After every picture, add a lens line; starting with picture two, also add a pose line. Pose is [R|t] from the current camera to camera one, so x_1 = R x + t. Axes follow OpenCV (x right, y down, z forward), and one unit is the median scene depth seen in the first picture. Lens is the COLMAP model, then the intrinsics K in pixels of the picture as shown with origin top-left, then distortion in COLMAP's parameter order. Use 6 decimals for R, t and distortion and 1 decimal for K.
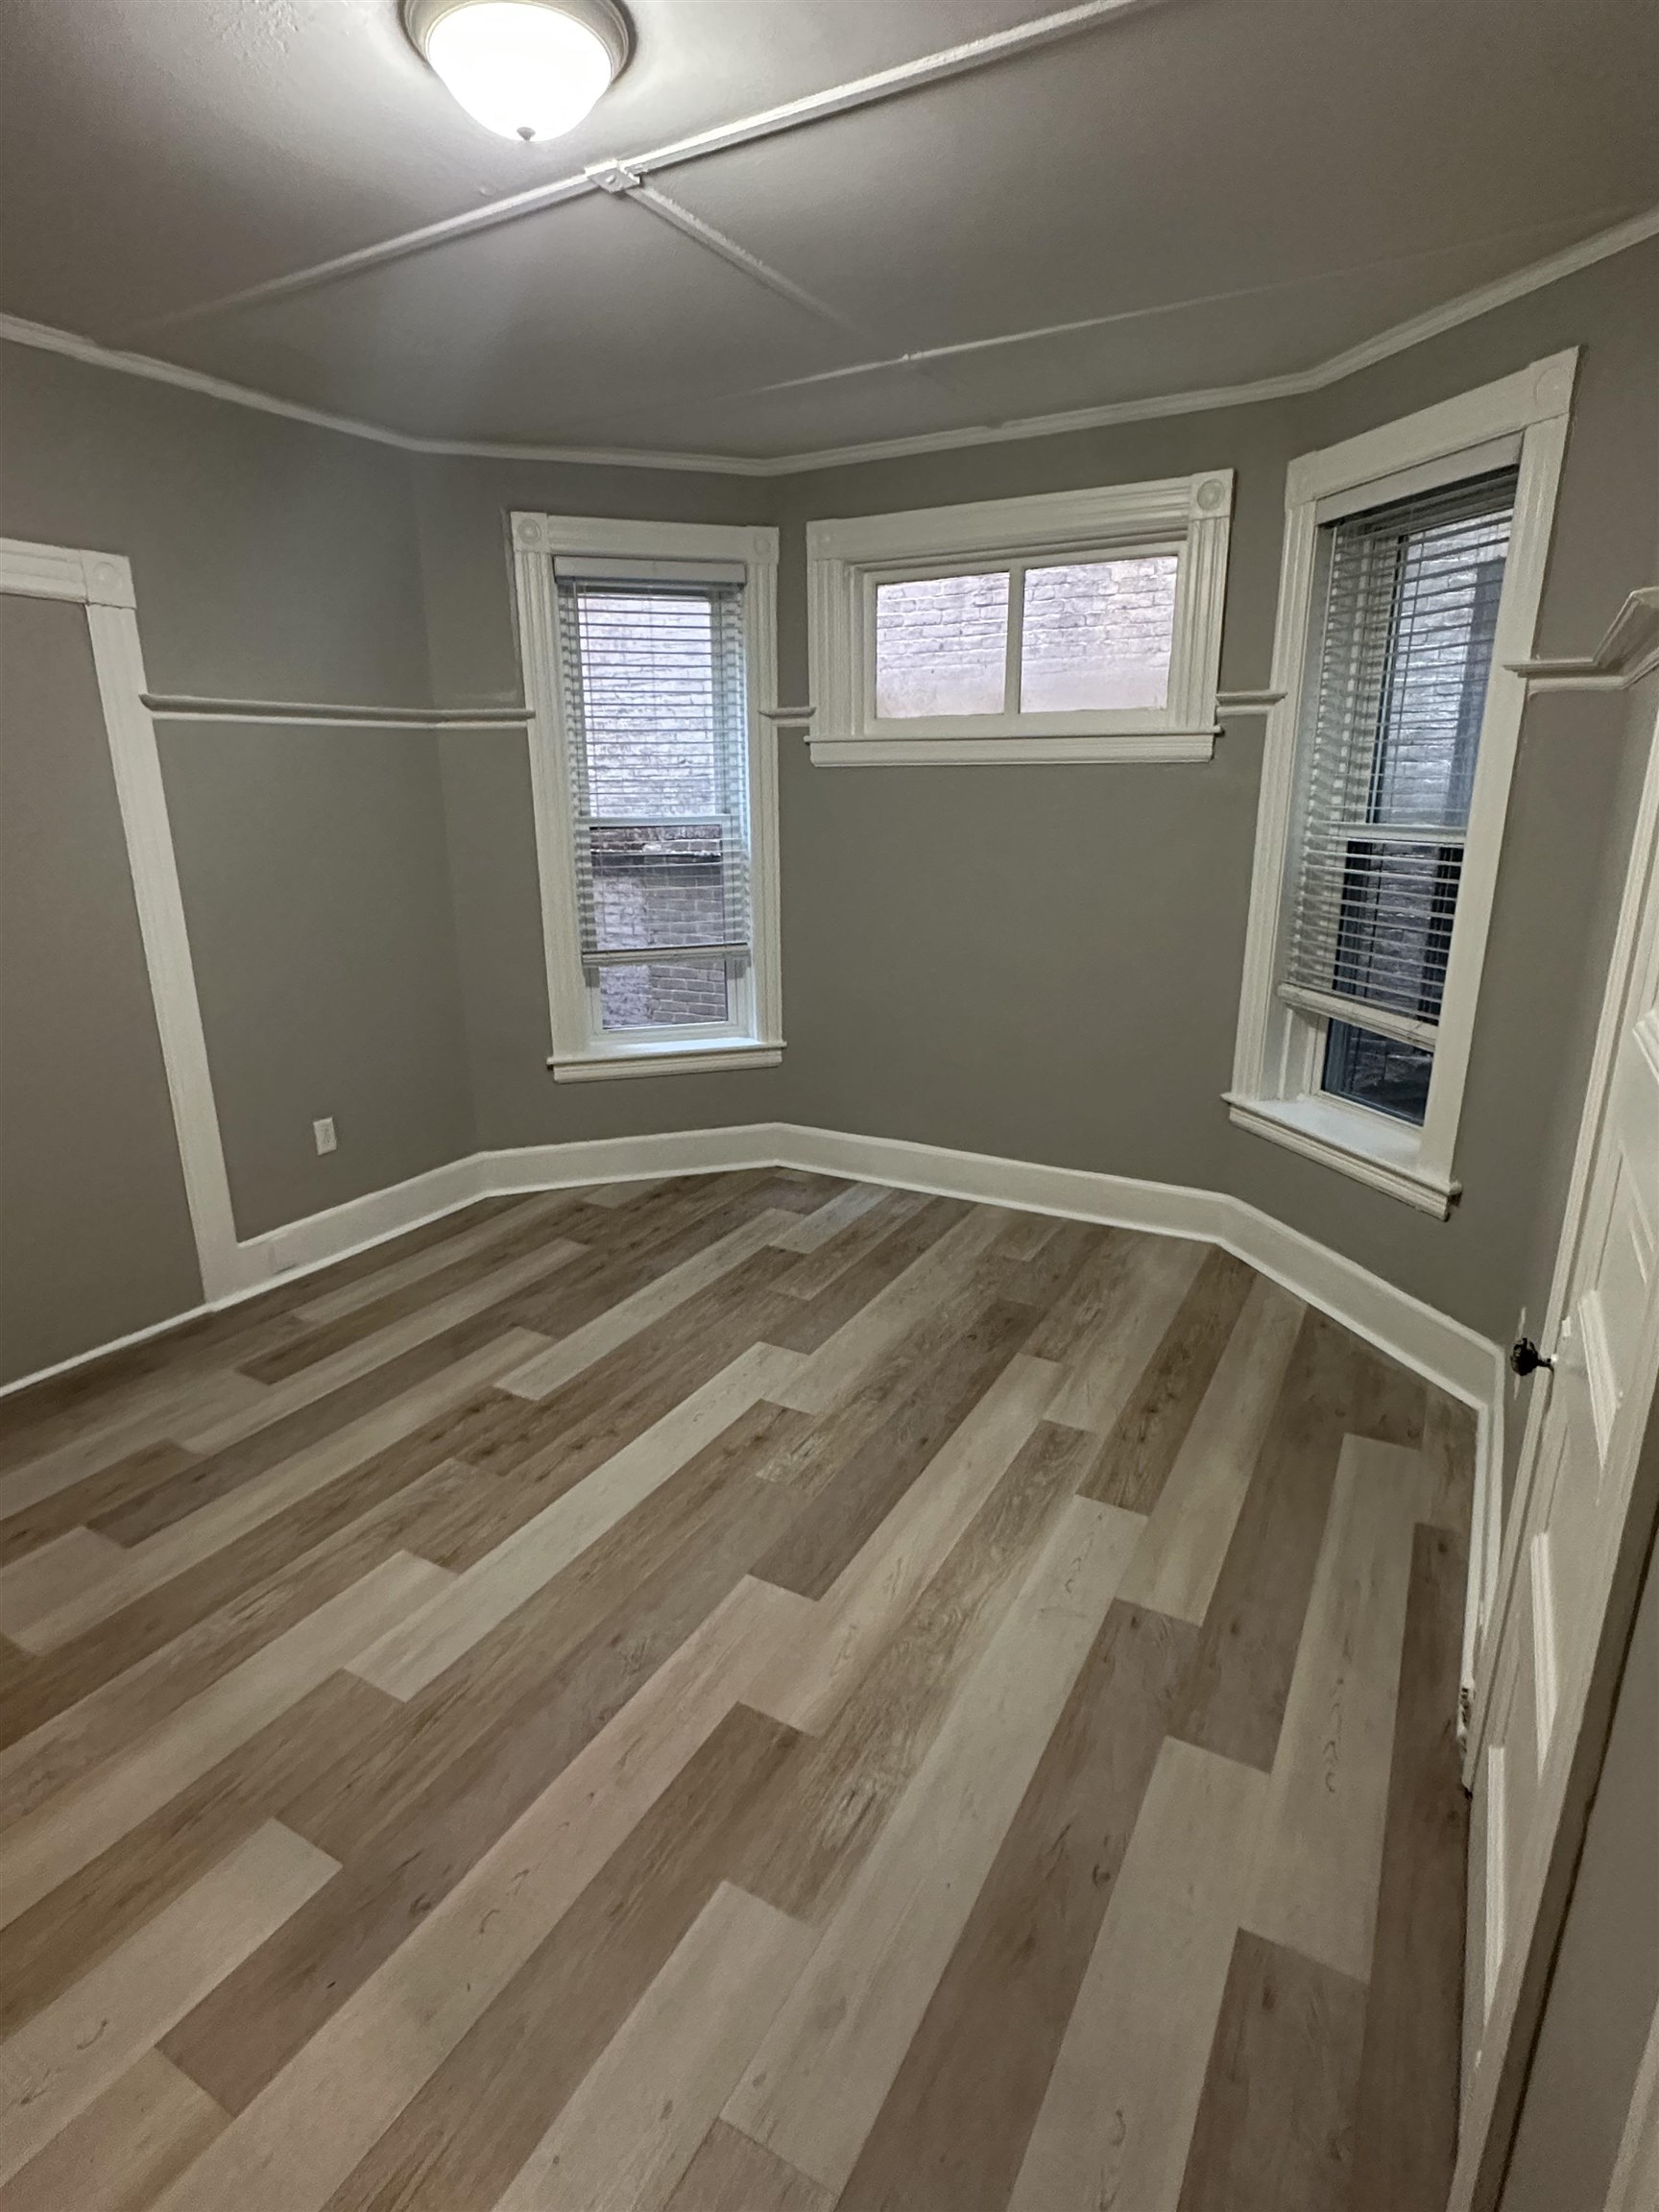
lens RADIAL K [[1119.3, 0, 815.9], [0, 1119.3, 1122.1], [0, 0, 1]] dist [-0.009035, 0.005146]
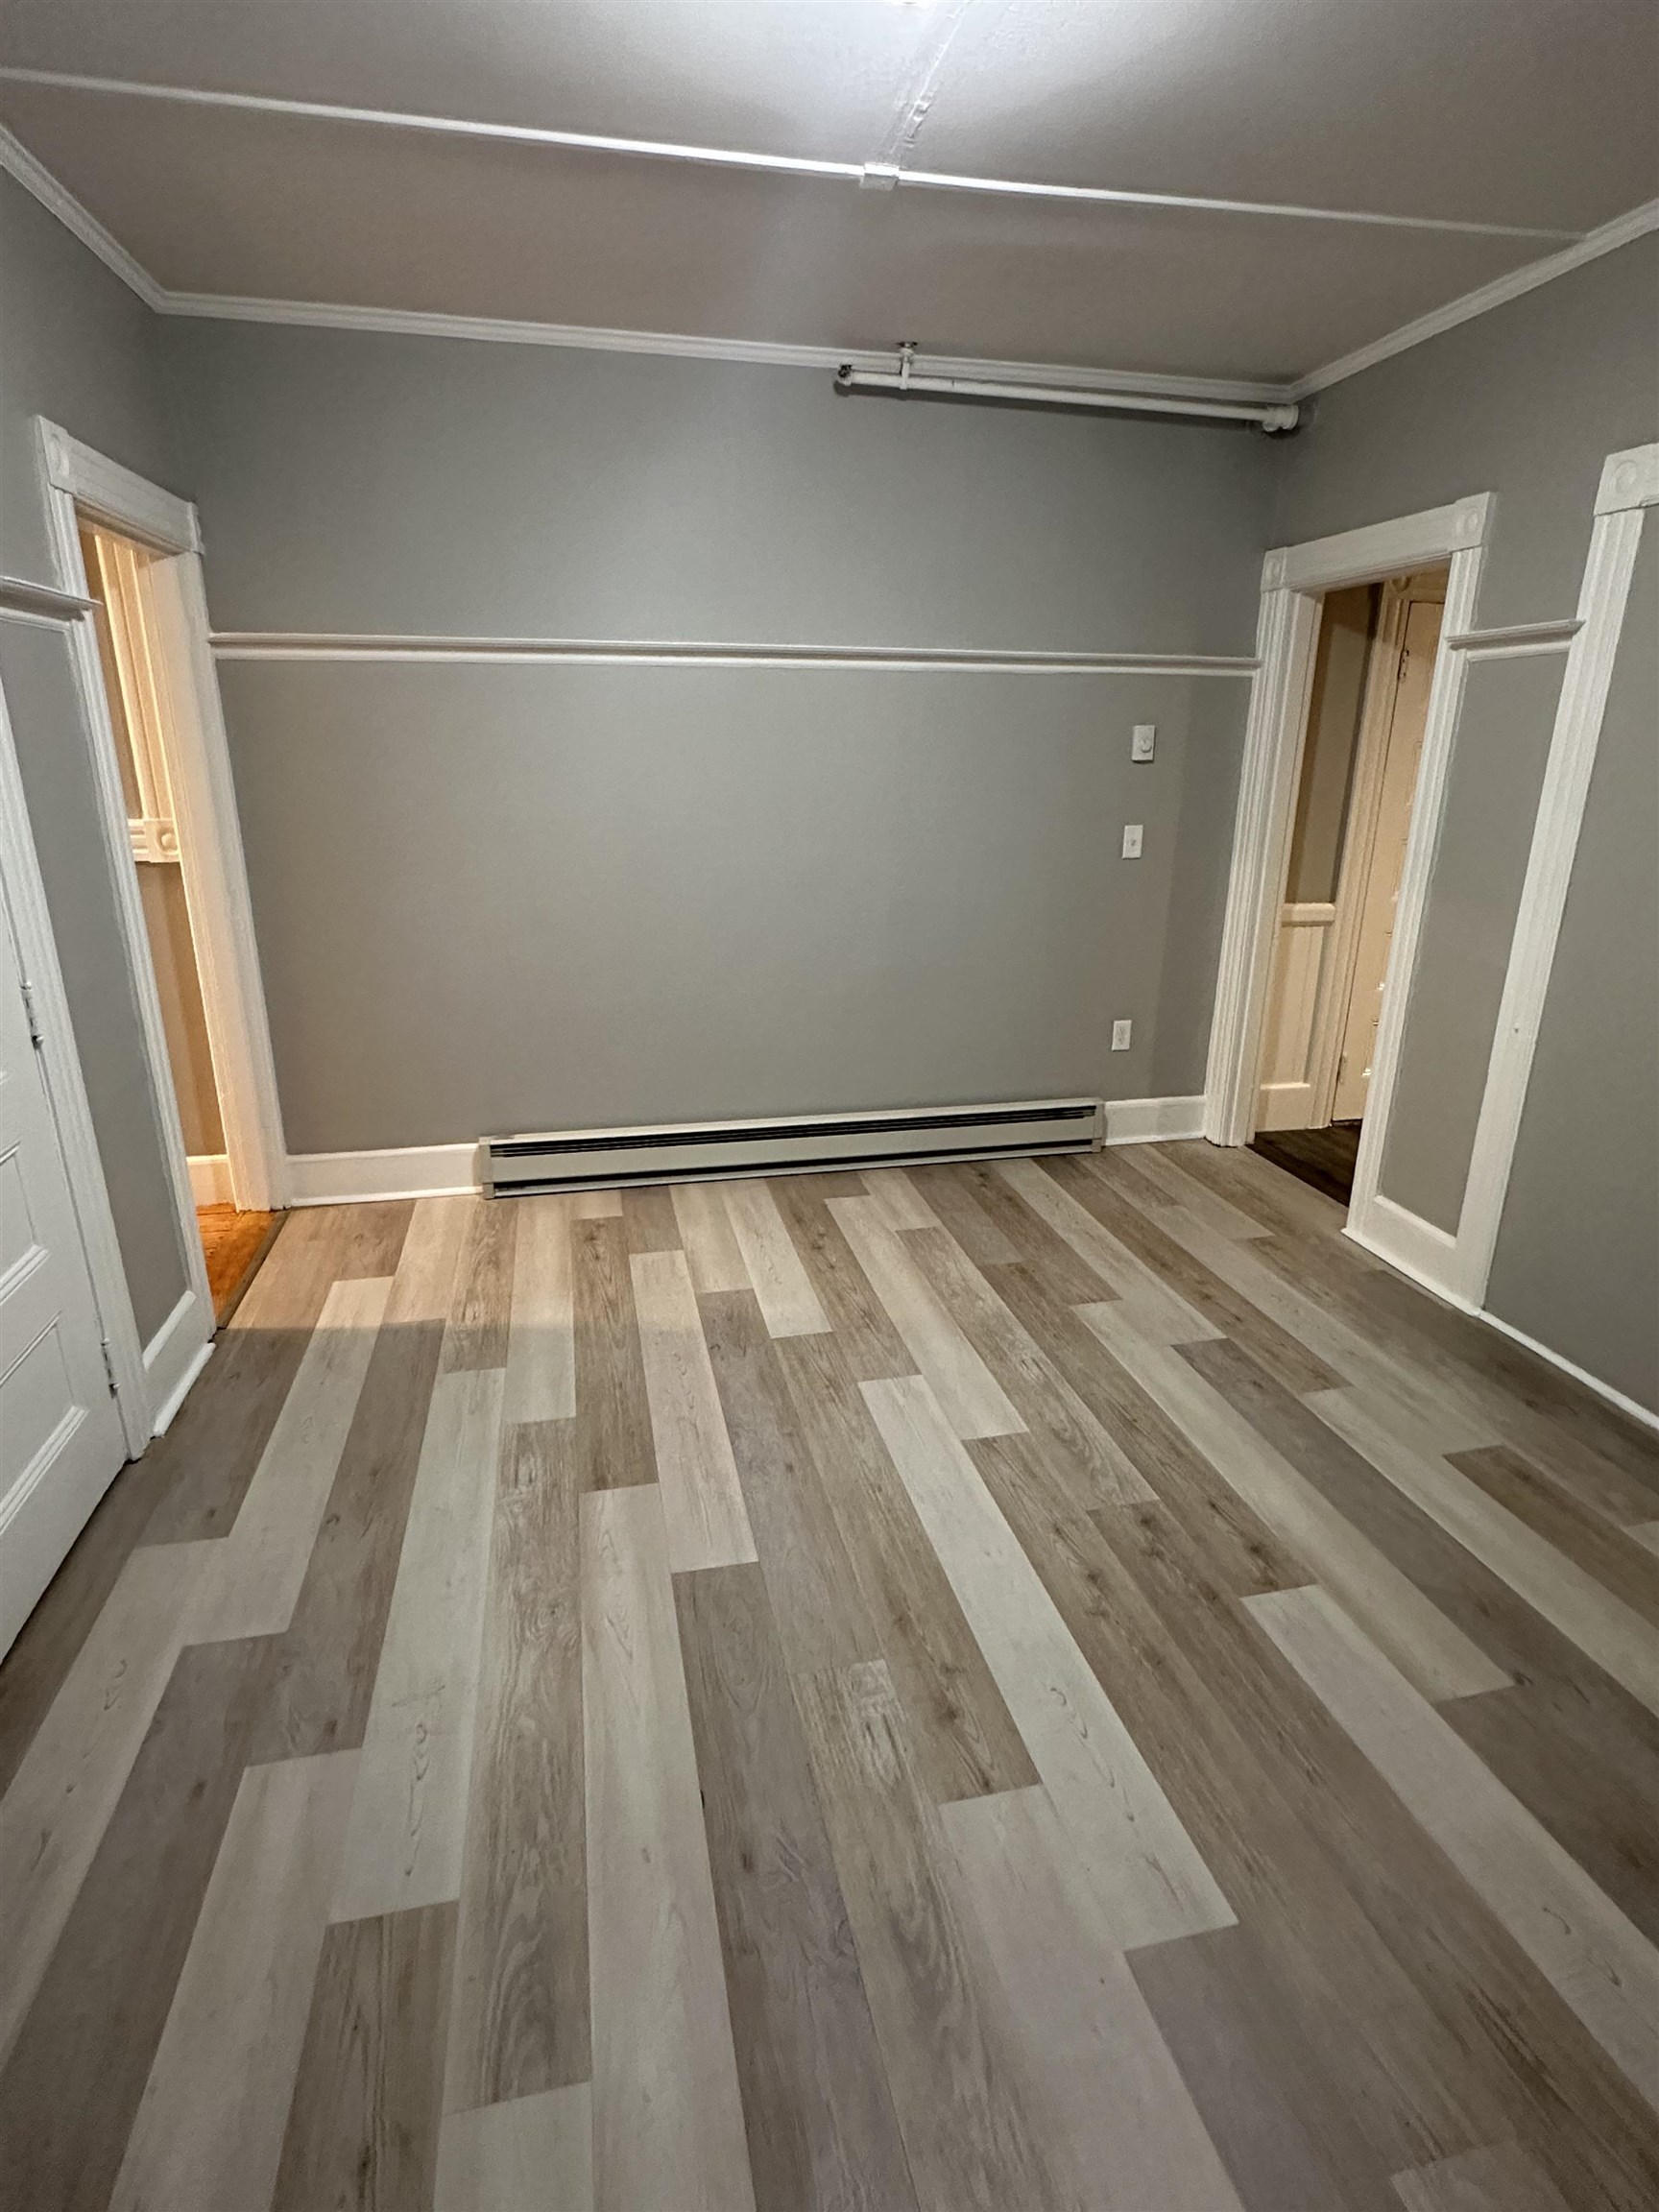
lens RADIAL K [[1119.3, 0, 828.3], [0, 1119.3, 1107.4], [0, 0, 1]] dist [-0.009035, 0.005146]
pose [[-0.733978, 0.212043, -0.645224, 0.404631], [-0.198019, 0.841927, 0.501943, -0.386119], [0.649665, 0.496181, -0.575968, 1.335567]]
